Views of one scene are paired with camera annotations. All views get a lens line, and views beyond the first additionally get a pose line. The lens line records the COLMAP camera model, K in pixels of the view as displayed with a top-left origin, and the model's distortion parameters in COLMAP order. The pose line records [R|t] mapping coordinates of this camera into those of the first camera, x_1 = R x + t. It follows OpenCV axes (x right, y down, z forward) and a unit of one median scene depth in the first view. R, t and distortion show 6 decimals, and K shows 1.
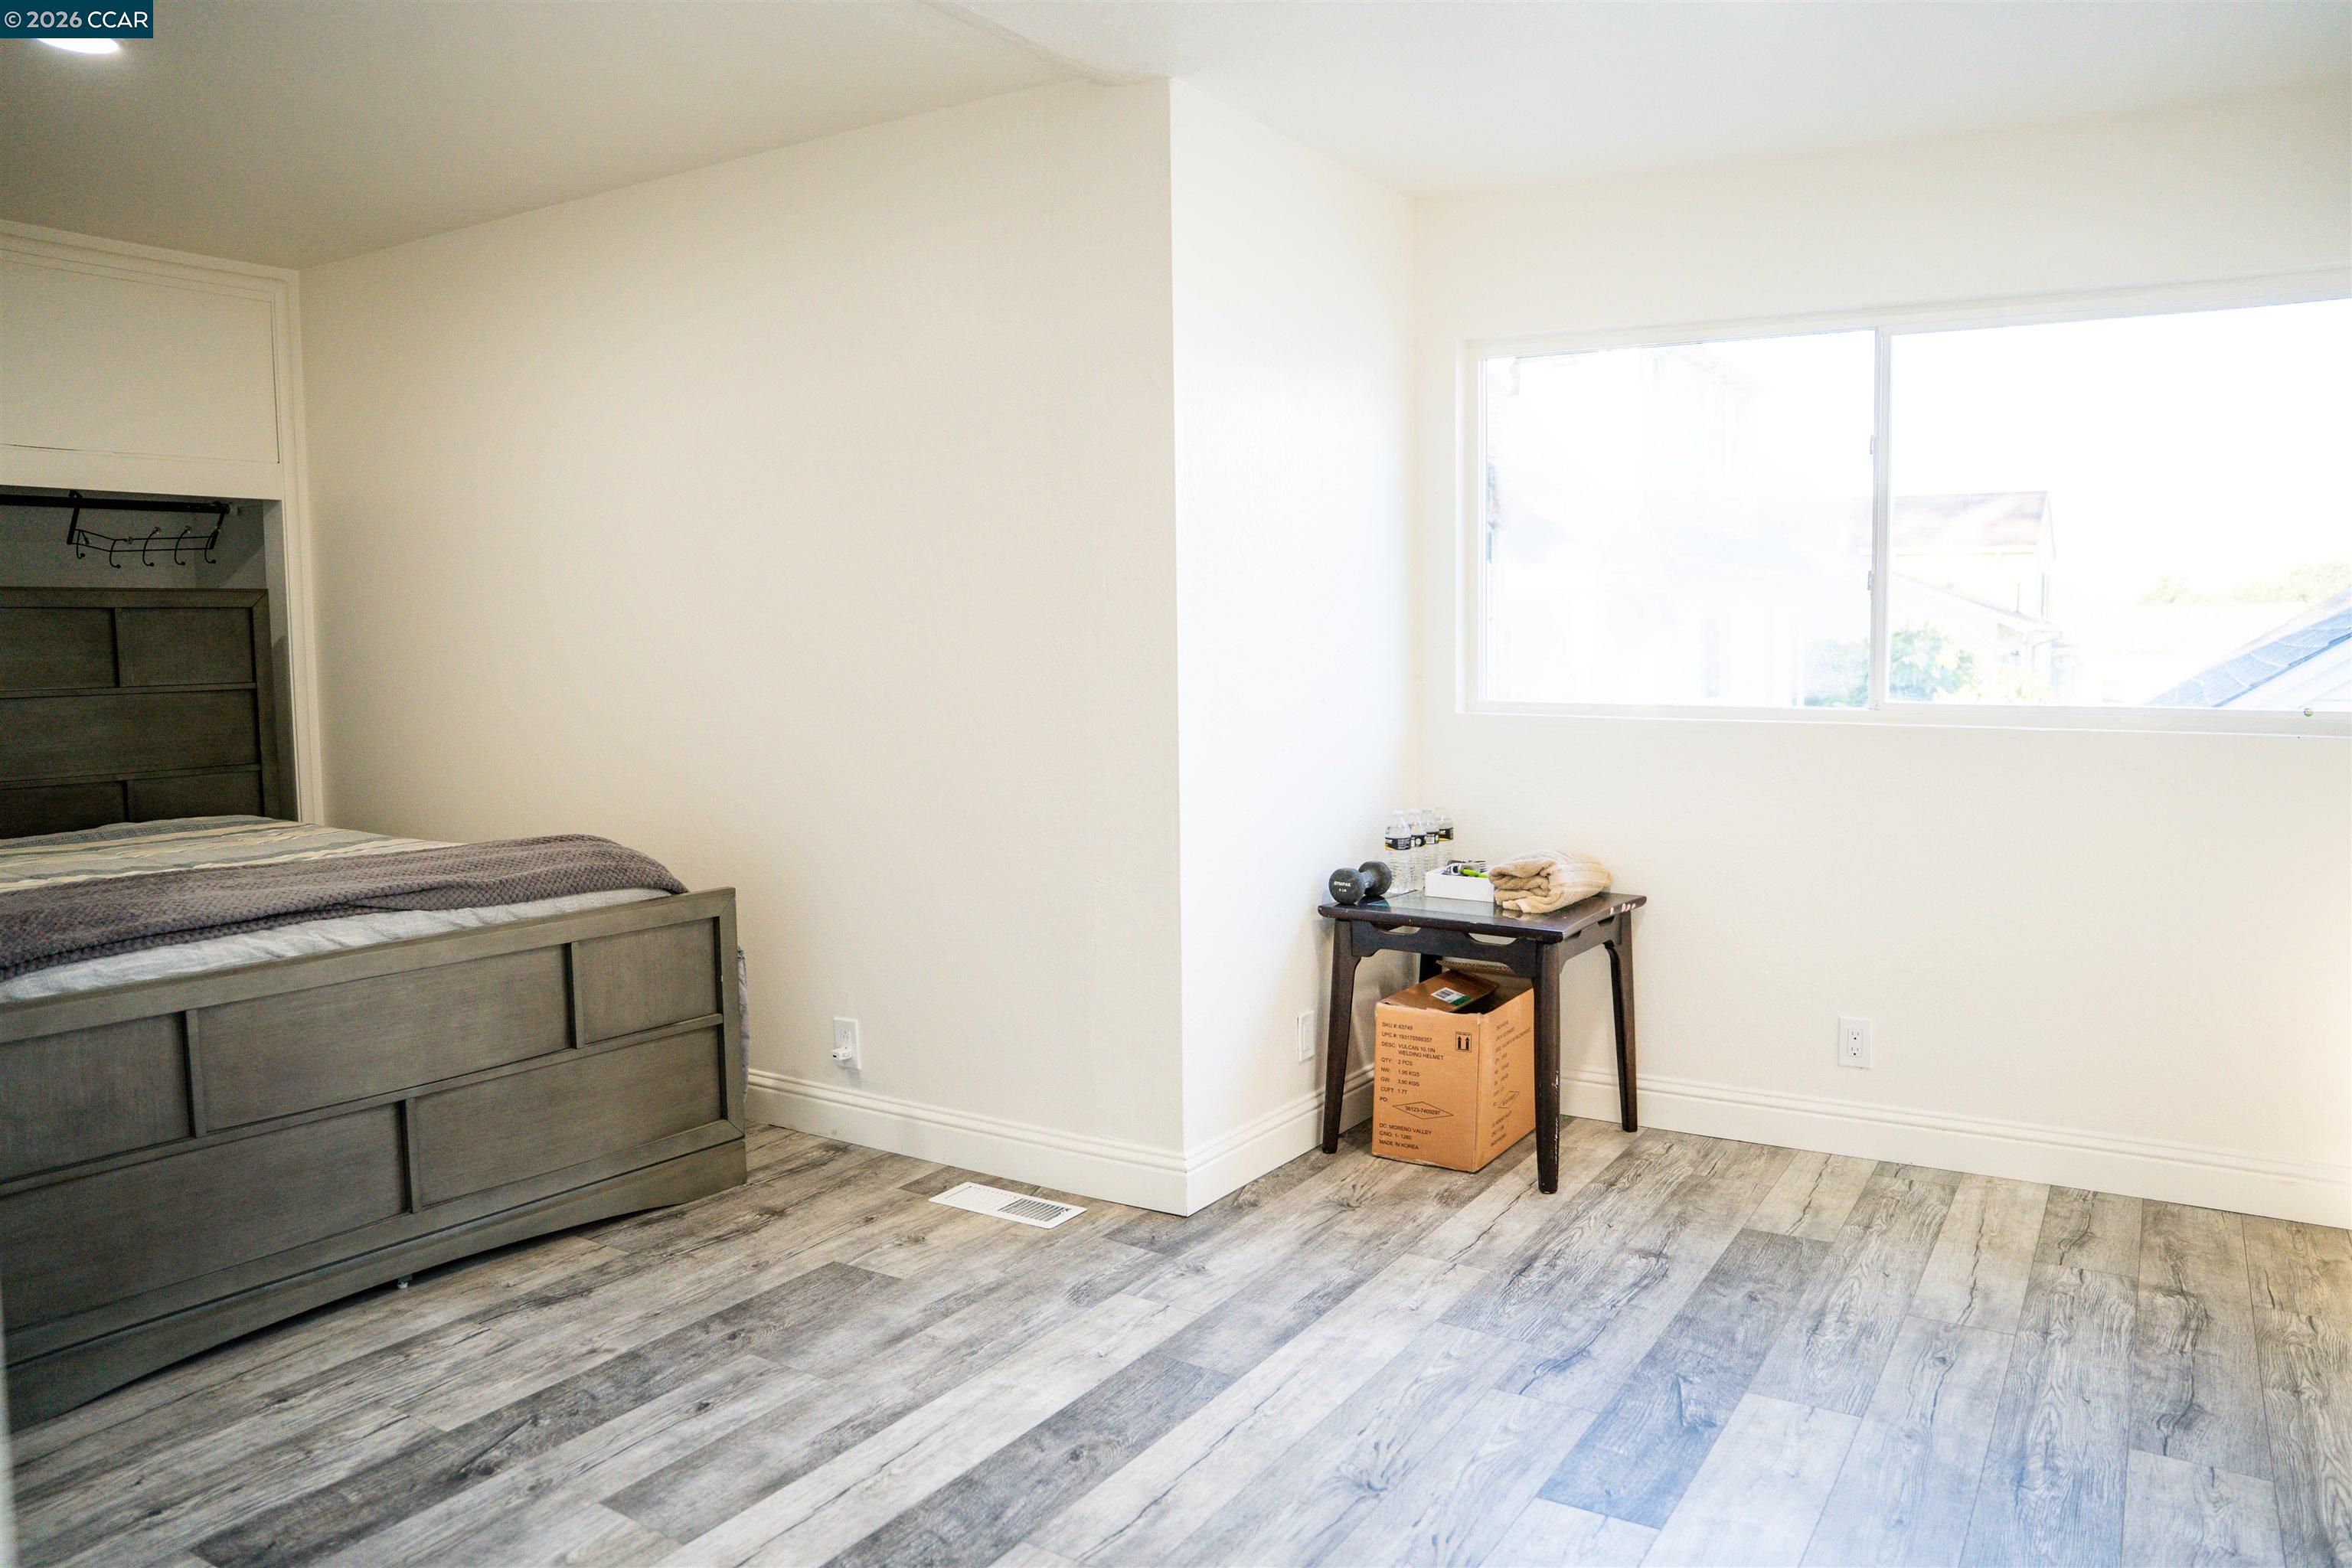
lens RADIAL K [[1676.3, 0, 1169.3], [0, 1676.3, 769.3], [0, 0, 1]] dist [-0.142871, 0.108566]
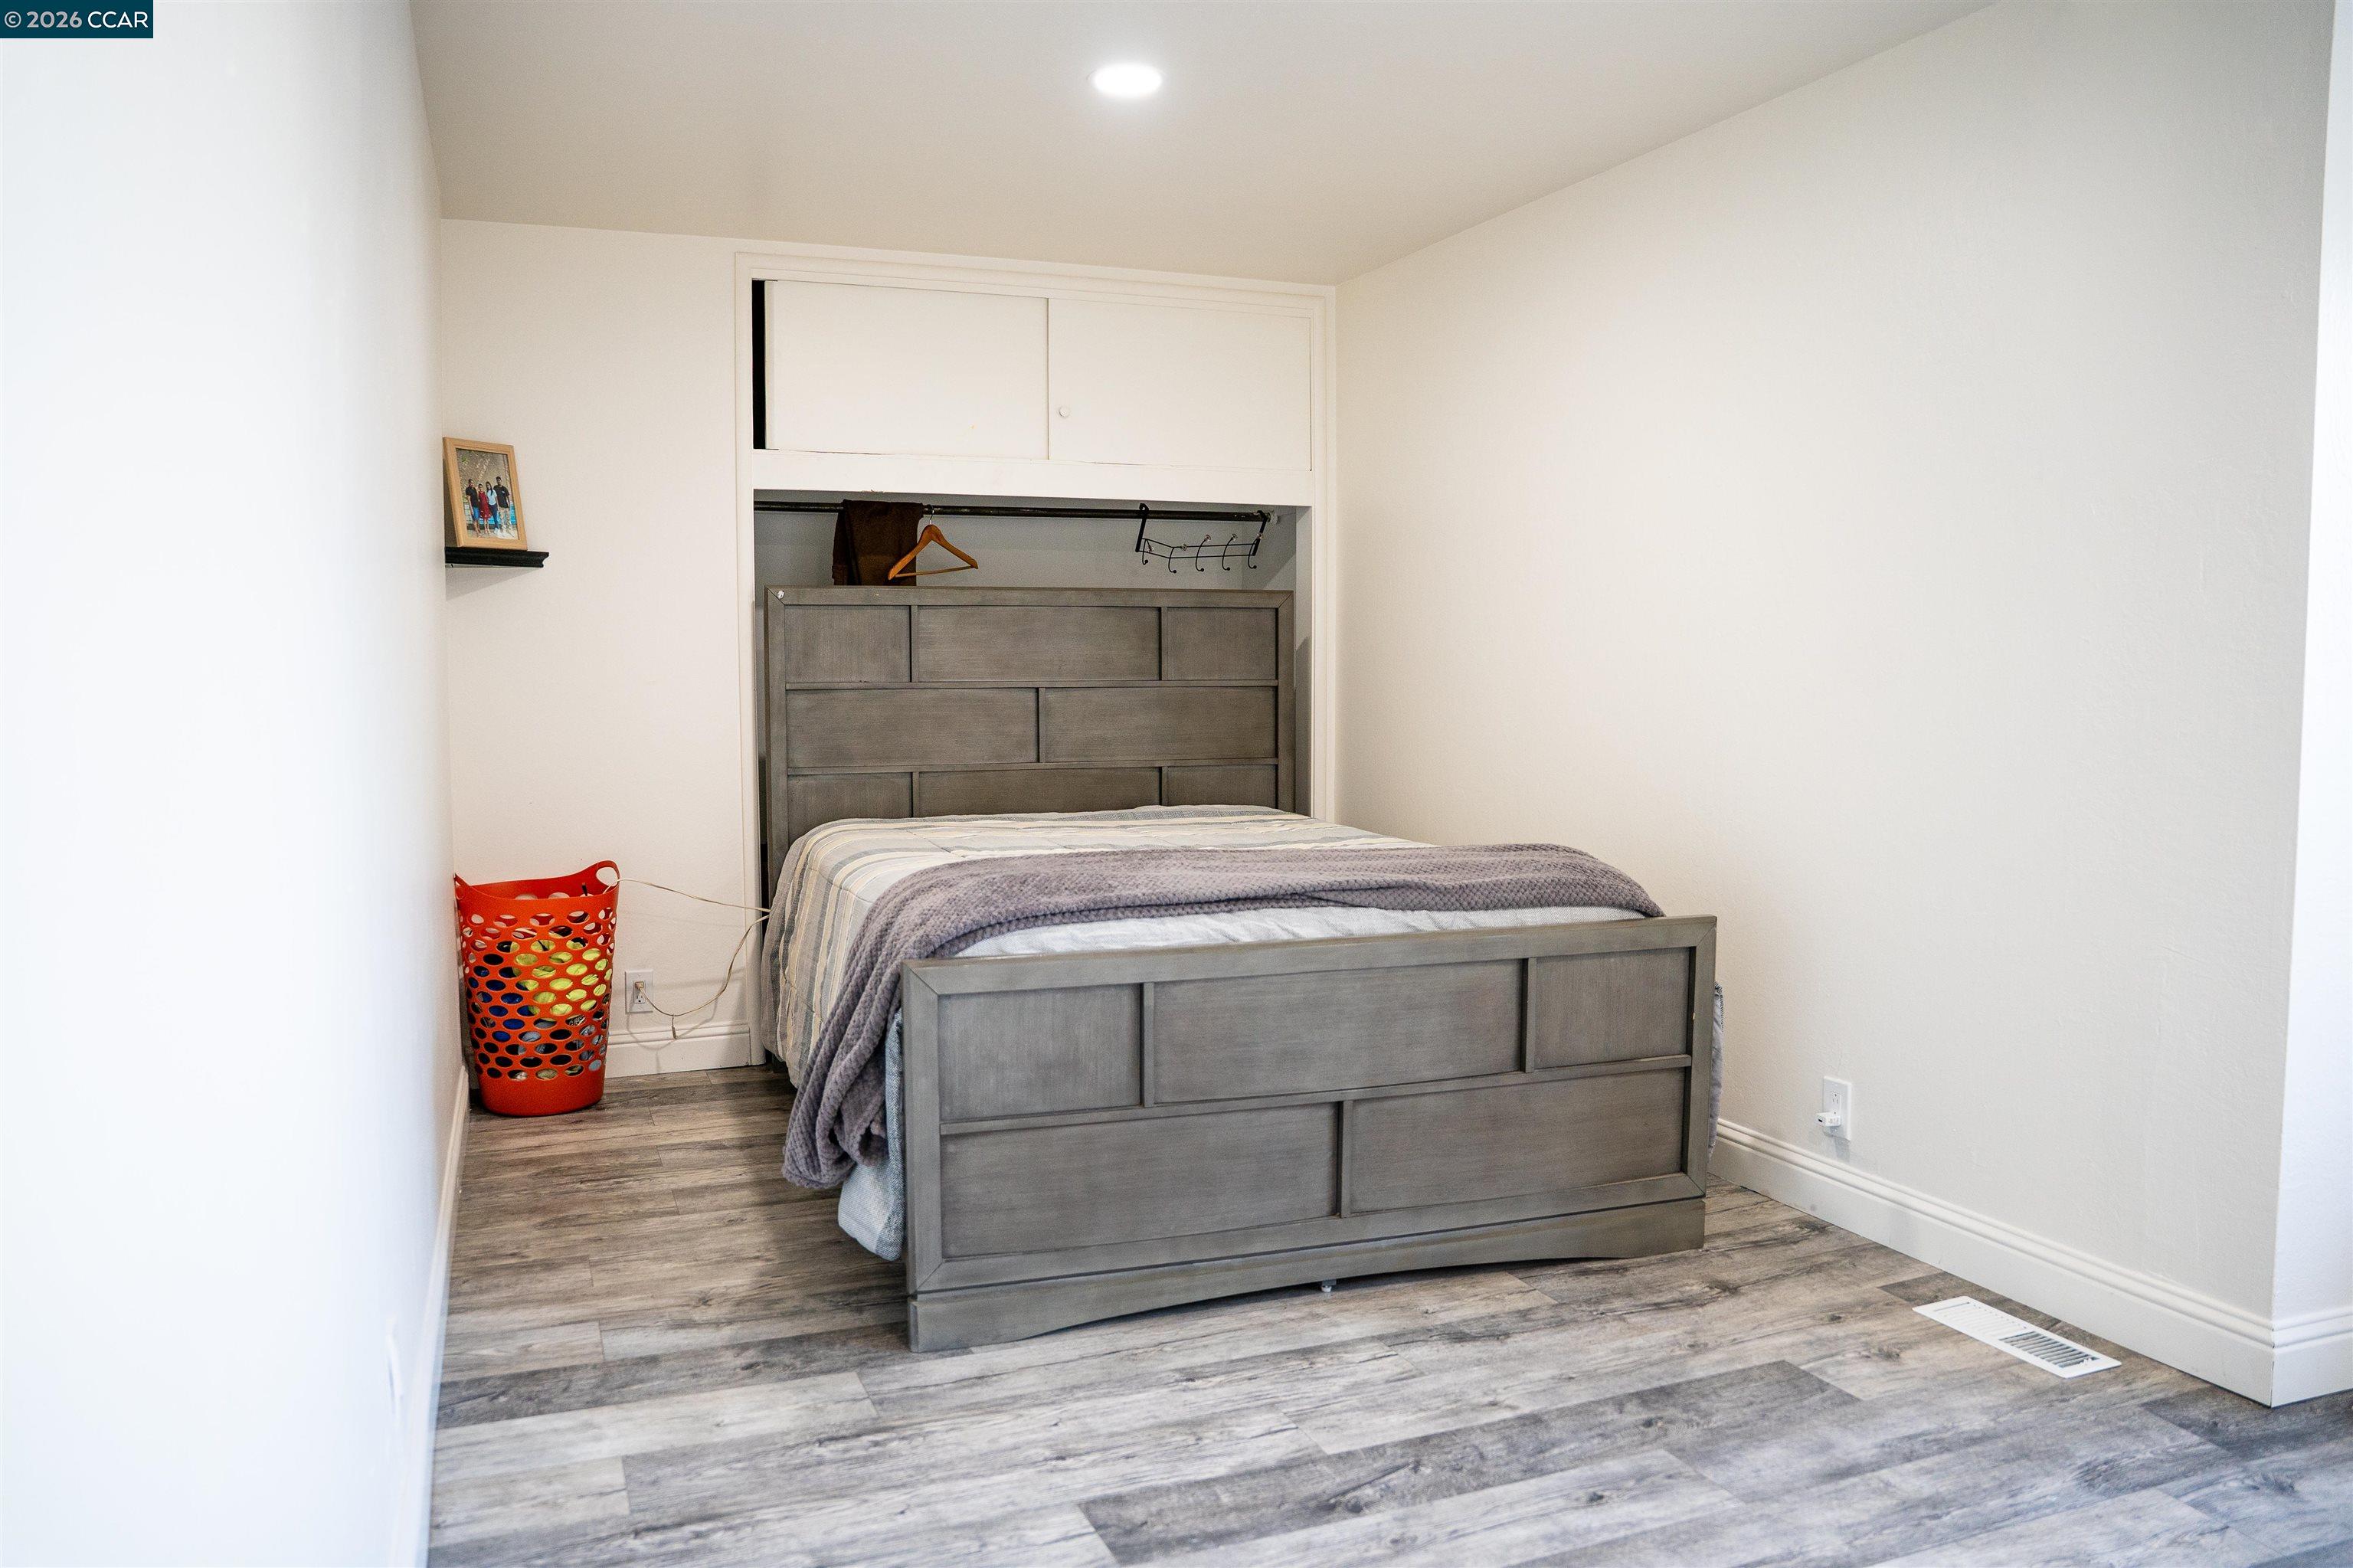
lens RADIAL K [[1677.1, 0, 1169.8], [0, 1677.1, 769.3], [0, 0, 1]] dist [-0.142871, 0.108566]
pose [[0.810727, 0.047969, -0.583456, 0.016330], [-0.059140, 0.998250, -0.000106, 0.011614], [0.582430, 0.034591, 0.812144, 0.122763]]
